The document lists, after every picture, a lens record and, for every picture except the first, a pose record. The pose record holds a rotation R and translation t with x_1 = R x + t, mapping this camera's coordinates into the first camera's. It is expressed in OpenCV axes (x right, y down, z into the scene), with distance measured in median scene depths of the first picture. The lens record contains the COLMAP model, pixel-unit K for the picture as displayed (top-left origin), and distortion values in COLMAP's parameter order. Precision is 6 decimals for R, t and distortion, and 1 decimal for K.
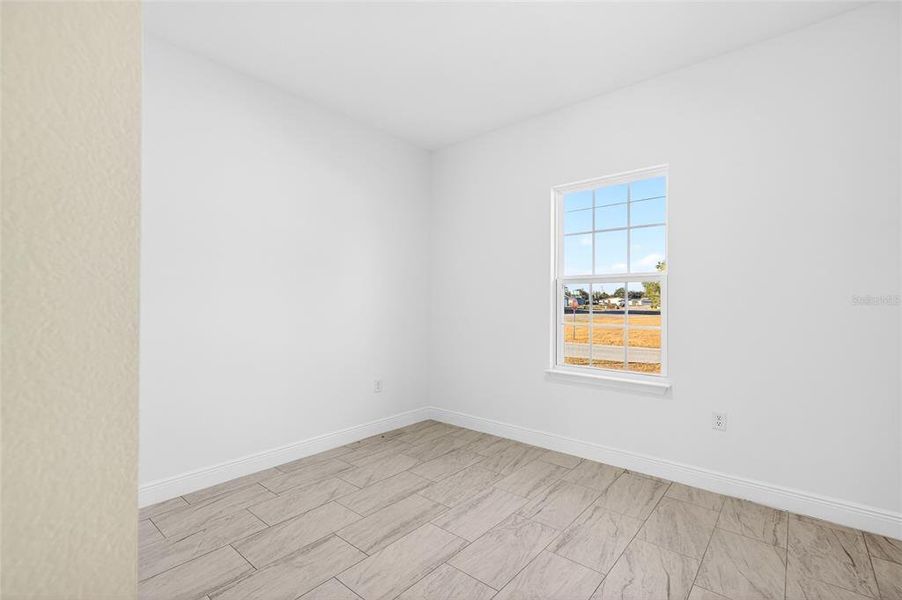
lens RADIAL K [[407.1, 0, 448.7], [0, 407.1, 300.7], [0, 0, 1]] dist [0.004426, -0.000146]
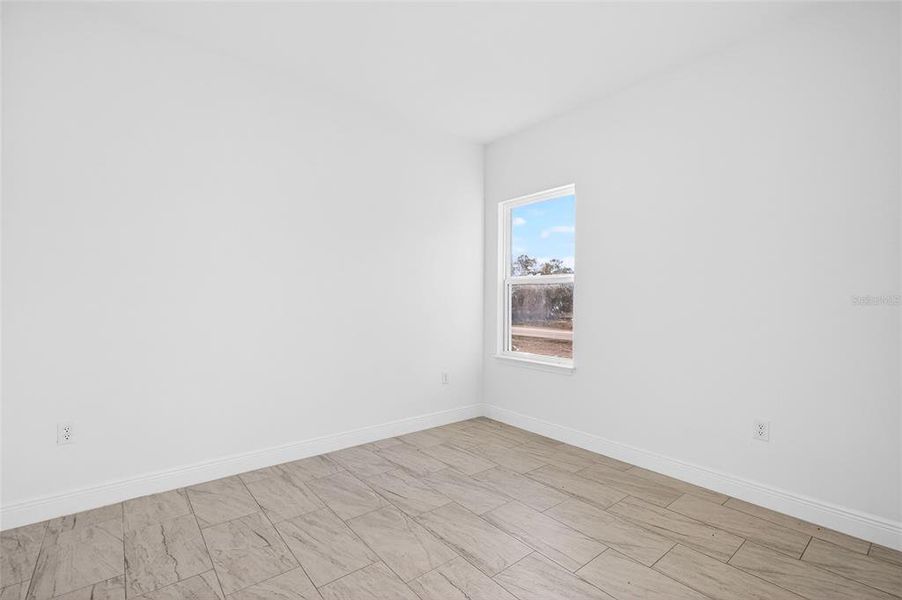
lens RADIAL K [[407.1, 0, 448.7], [0, 407.1, 300.7], [0, 0, 1]] dist [0.004426, -0.000146]
pose [[0.977921, 0.003964, -0.208938, 0.267567], [-0.006350, 0.999922, -0.010748, 0.016721], [0.208879, 0.011838, 0.977870, -0.160657]]
